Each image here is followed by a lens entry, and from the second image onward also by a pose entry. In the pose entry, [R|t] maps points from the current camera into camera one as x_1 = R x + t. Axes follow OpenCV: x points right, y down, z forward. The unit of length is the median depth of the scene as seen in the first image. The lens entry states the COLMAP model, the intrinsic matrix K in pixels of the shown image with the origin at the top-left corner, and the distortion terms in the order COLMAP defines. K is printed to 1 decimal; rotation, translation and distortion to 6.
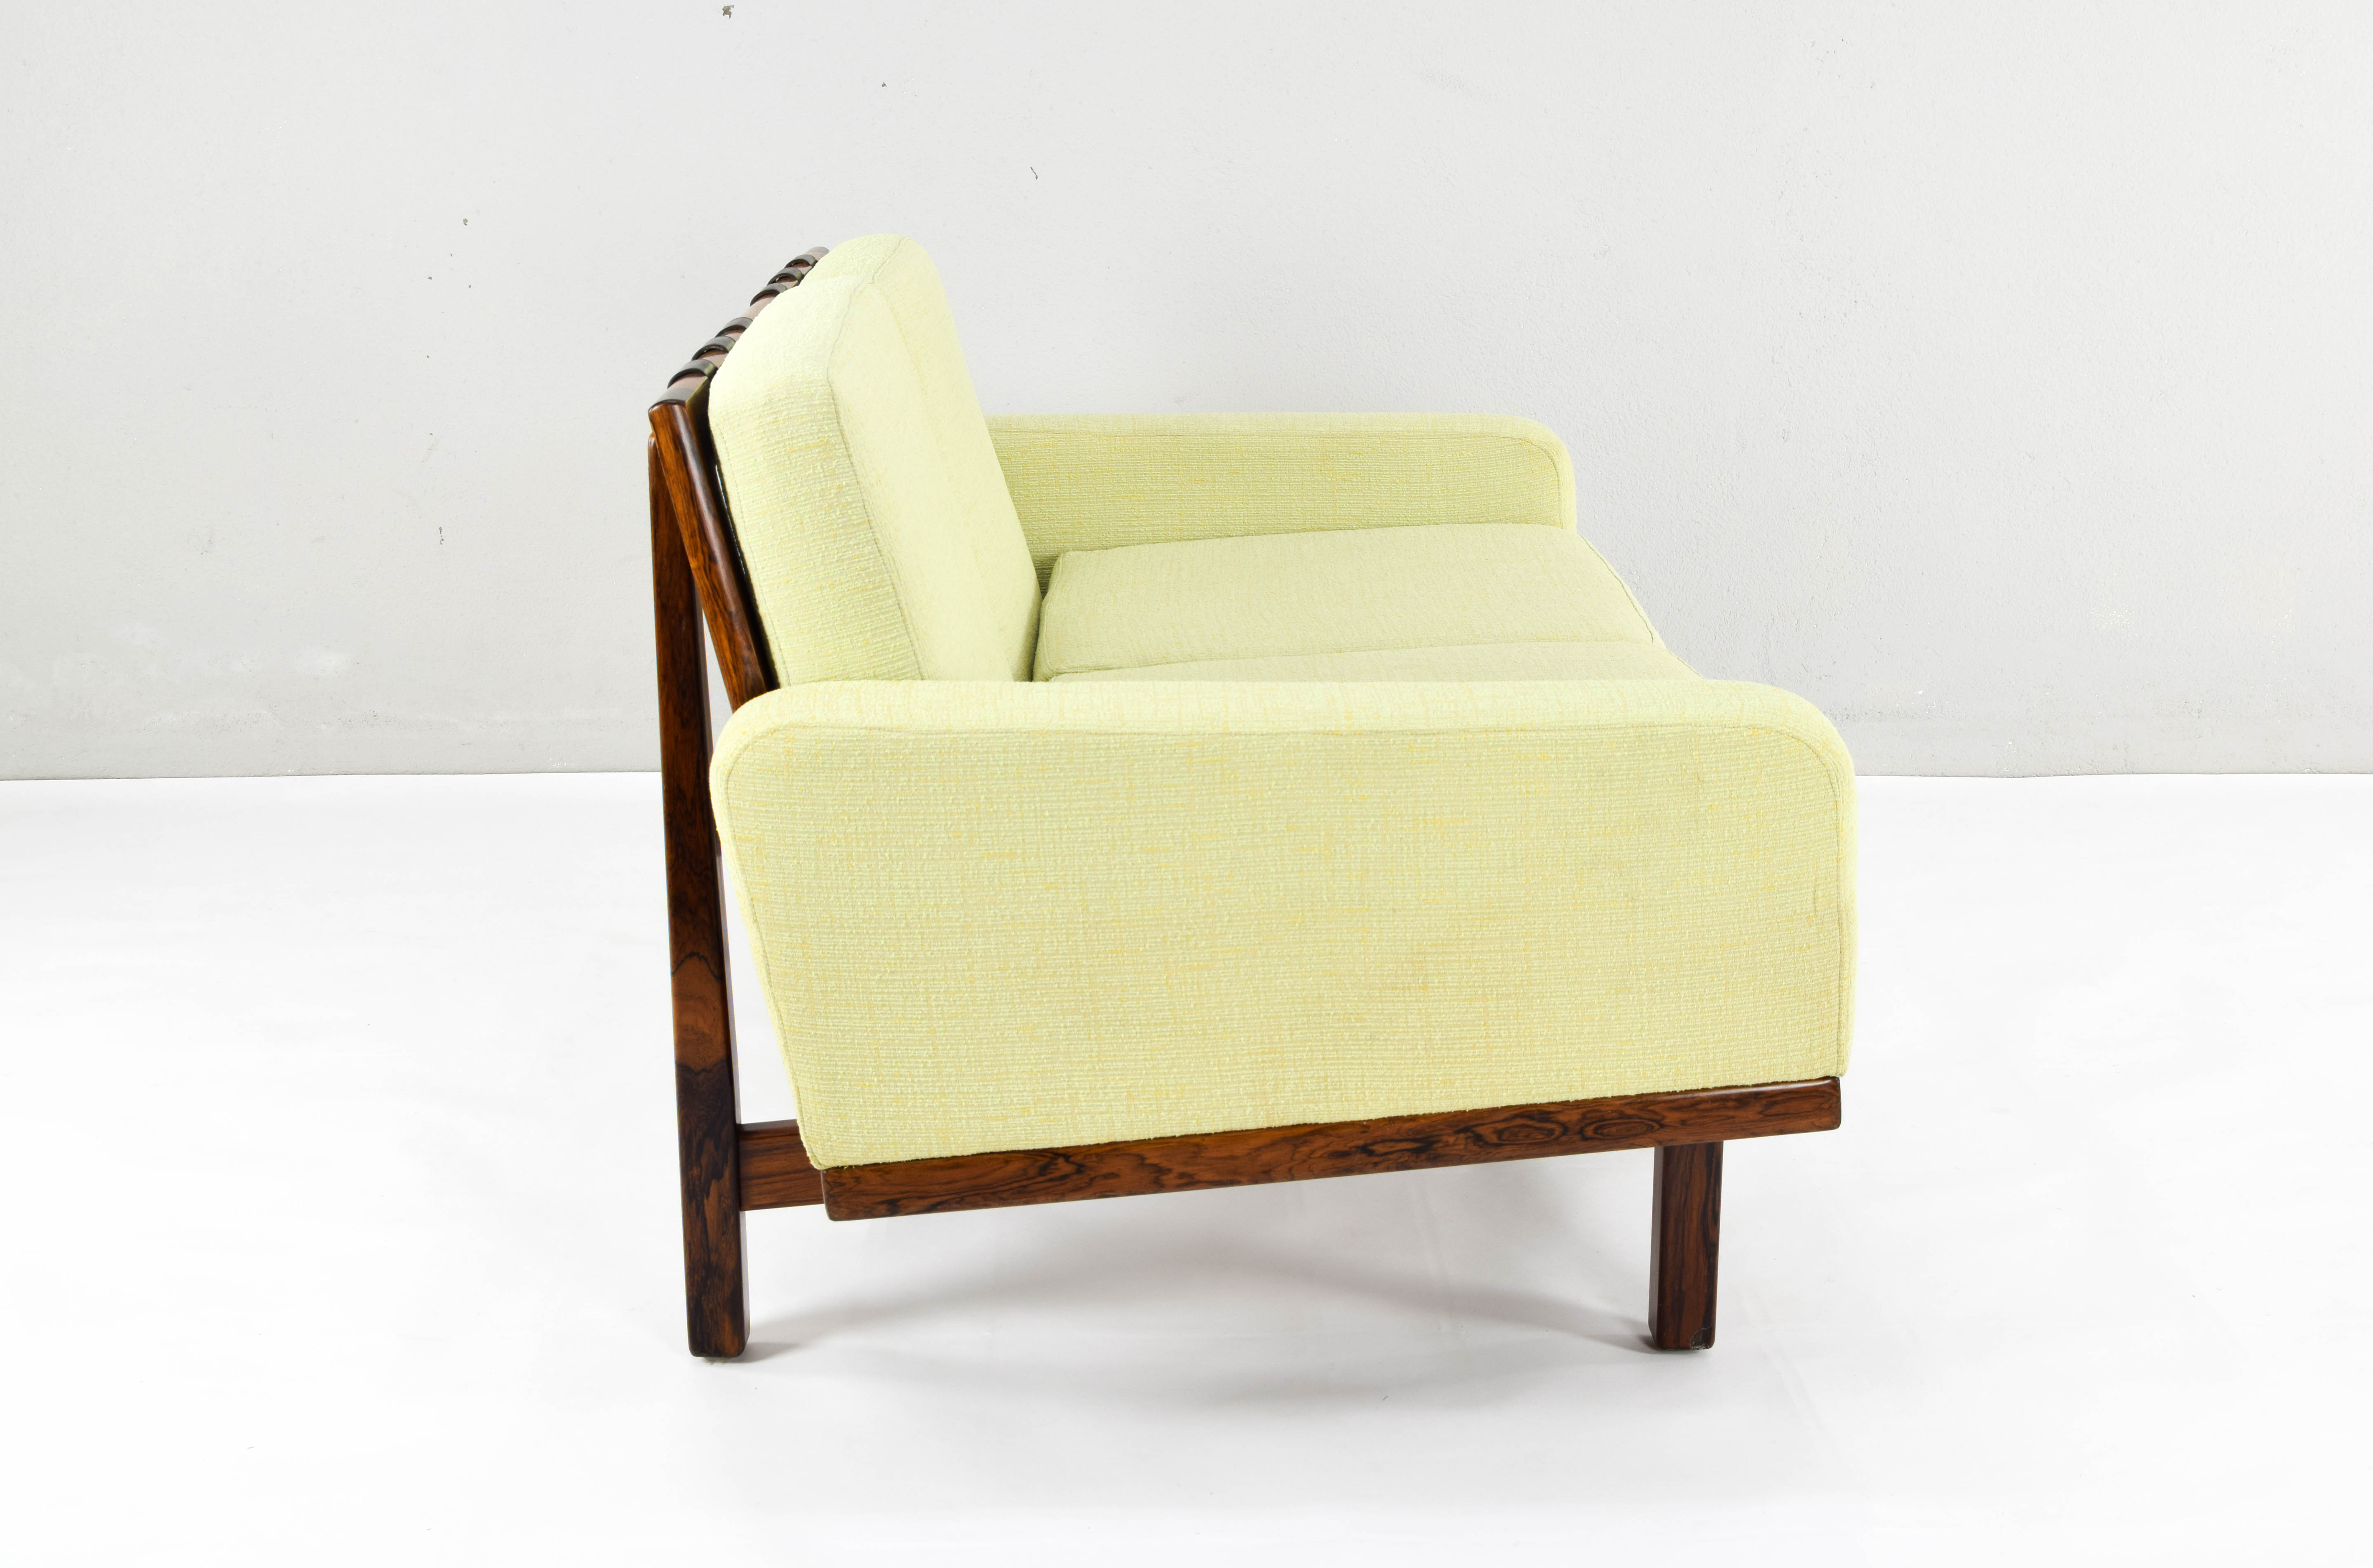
lens RADIAL K [[3491.5, 0, 1186.5], [0, 3491.5, 784.0], [0, 0, 1]] dist [-0.059347, -0.026900]
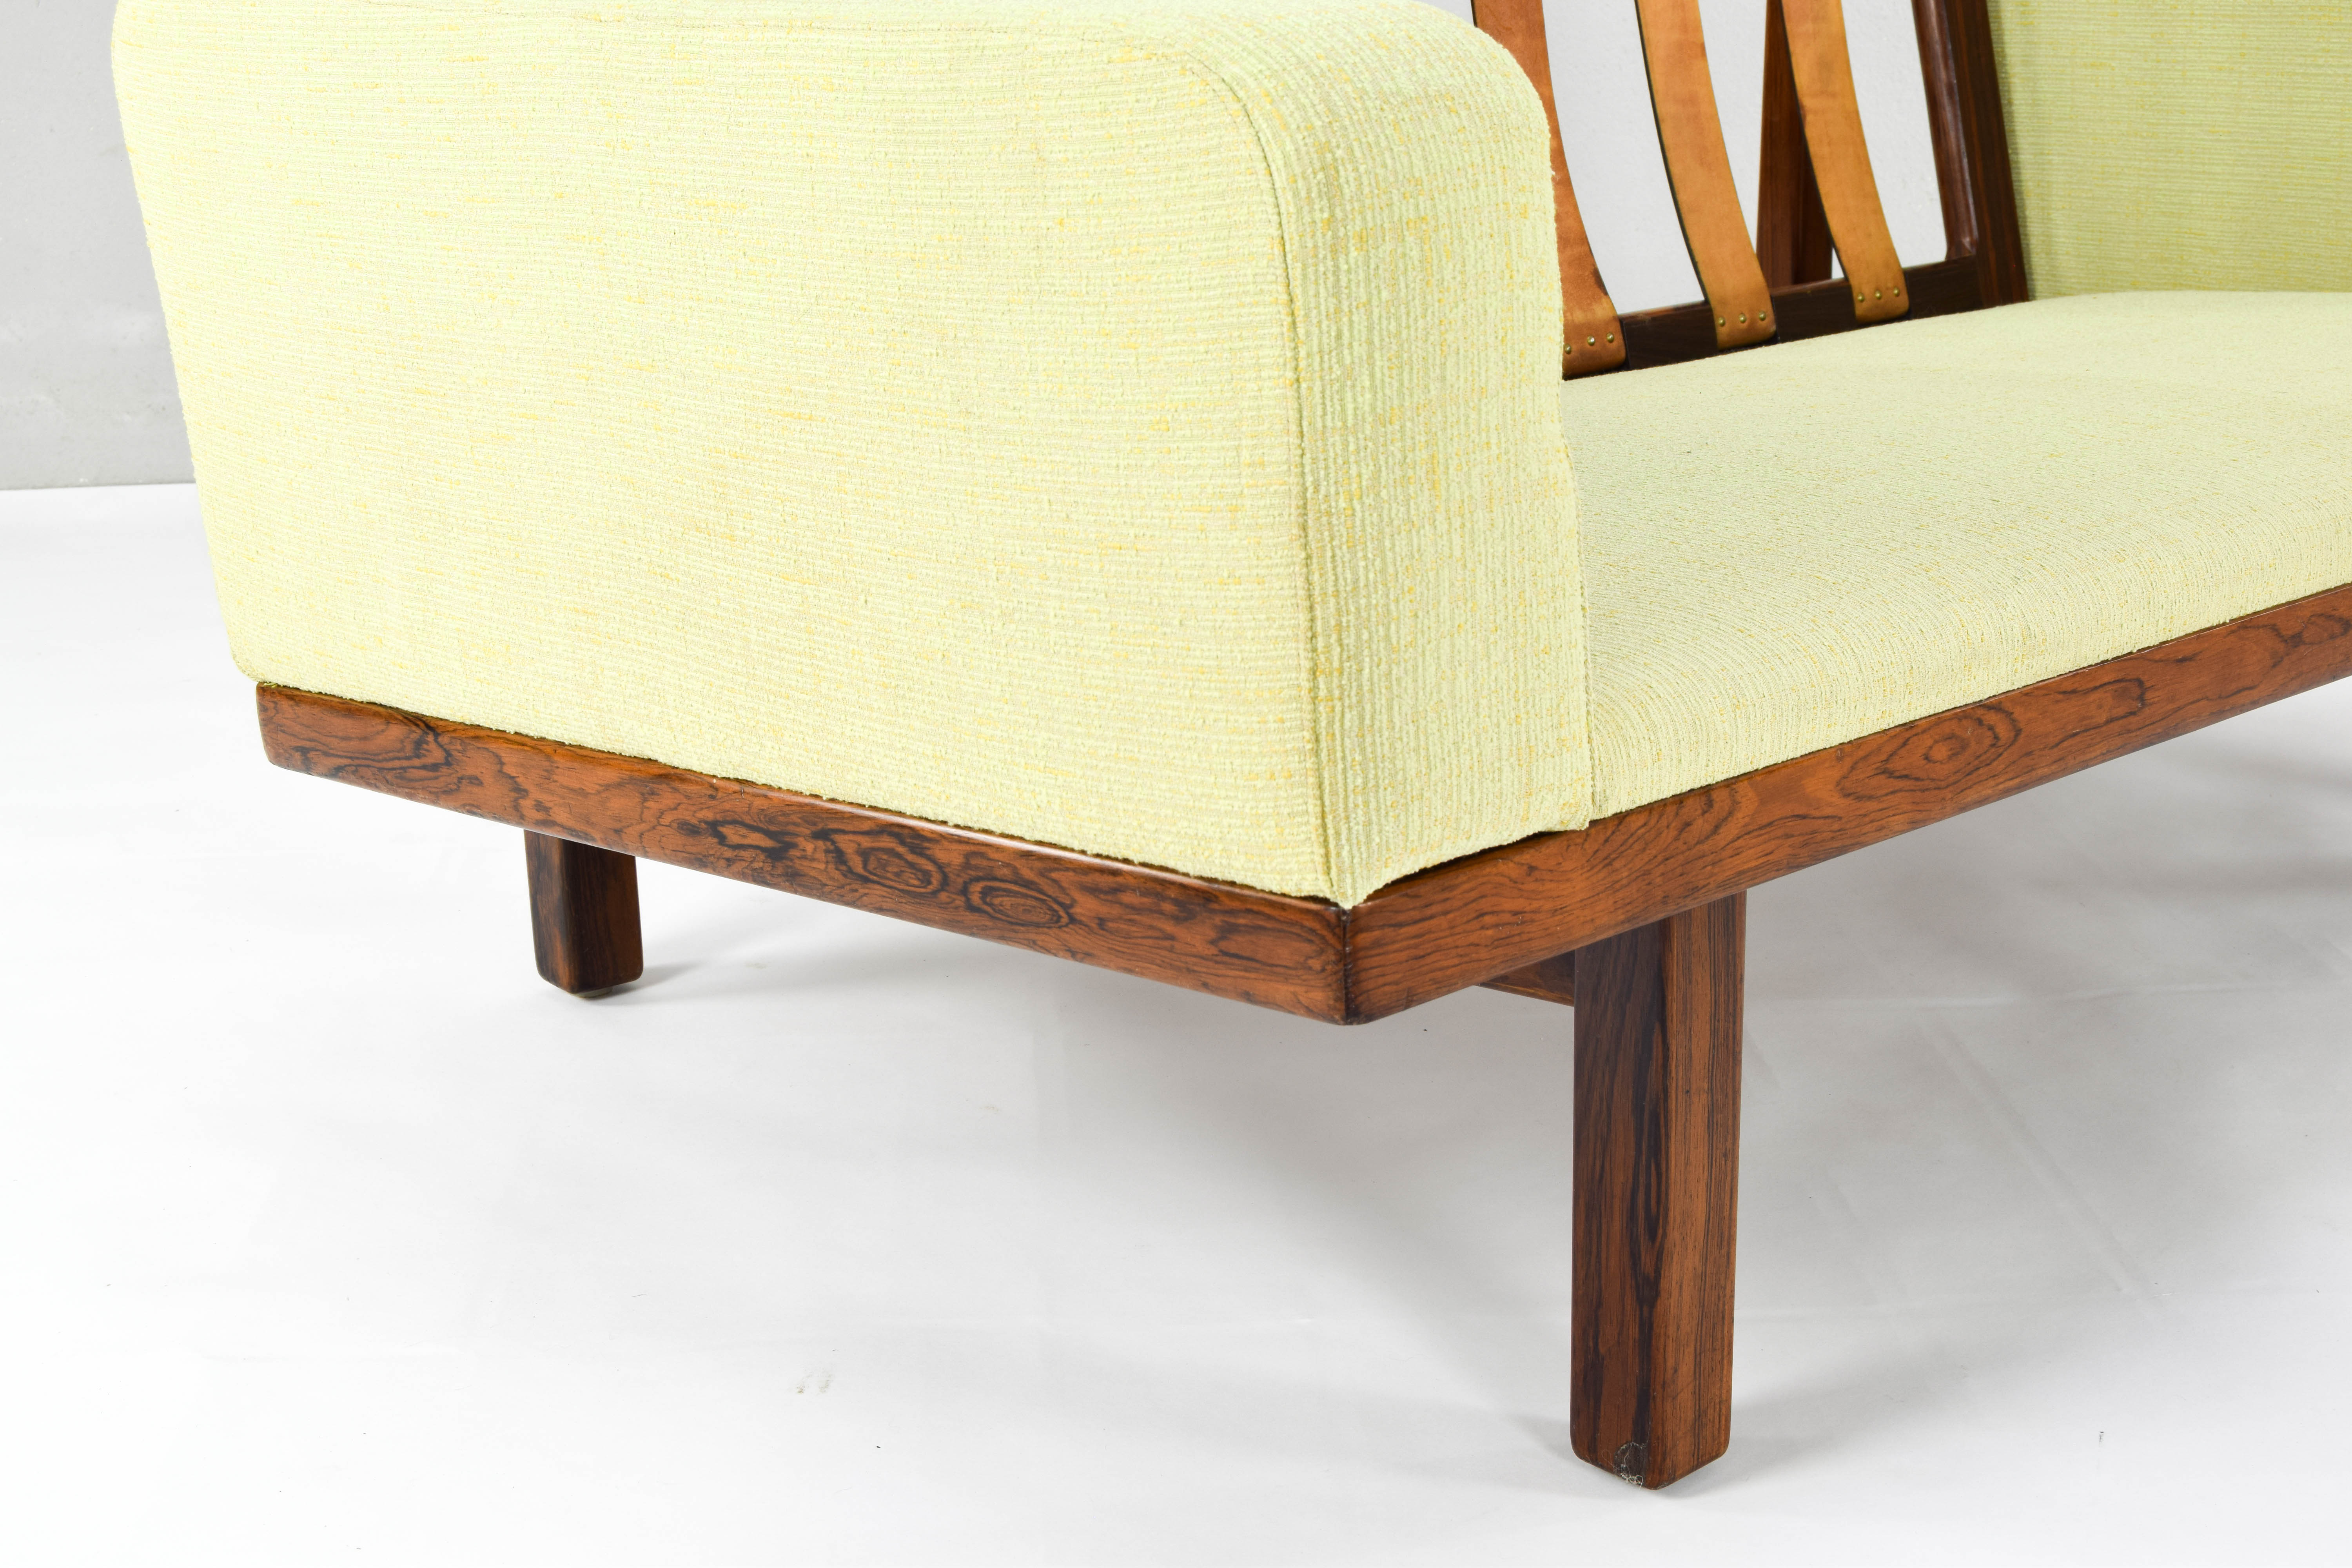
lens RADIAL K [[3310.3, 0, 1166.8], [0, 3310.3, 816.3], [0, 0, 1]] dist [-0.078065, 0.088671]
pose [[0.649194, 0.213935, -0.729917, 0.472225], [-0.157657, 0.976637, 0.146026, 0.016431], [0.744105, 0.020277, 0.667755, 0.708664]]
